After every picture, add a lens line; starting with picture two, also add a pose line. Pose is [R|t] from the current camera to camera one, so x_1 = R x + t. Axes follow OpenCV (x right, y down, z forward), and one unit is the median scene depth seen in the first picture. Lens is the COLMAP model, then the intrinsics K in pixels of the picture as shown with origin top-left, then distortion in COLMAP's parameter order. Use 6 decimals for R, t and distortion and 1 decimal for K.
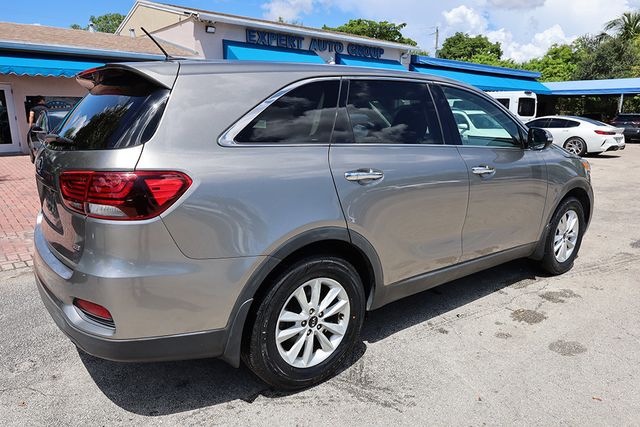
lens RADIAL K [[442.5, 0, 320.0], [0, 442.5, 213.5], [0, 0, 1]] dist [-0.001020, -0.000892]
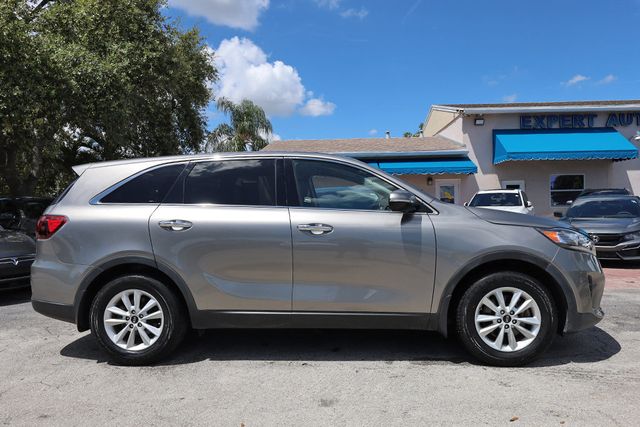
lens RADIAL K [[458.9, 0, 320.0], [0, 458.9, 213.5], [0, 0, 1]] dist [0.004145, 0.003500]
pose [[0.755040, -0.014796, -0.655512, 0.875307], [-0.120520, 0.979580, -0.160930, 0.038384], [0.644507, 0.200511, 0.737839, 0.103727]]
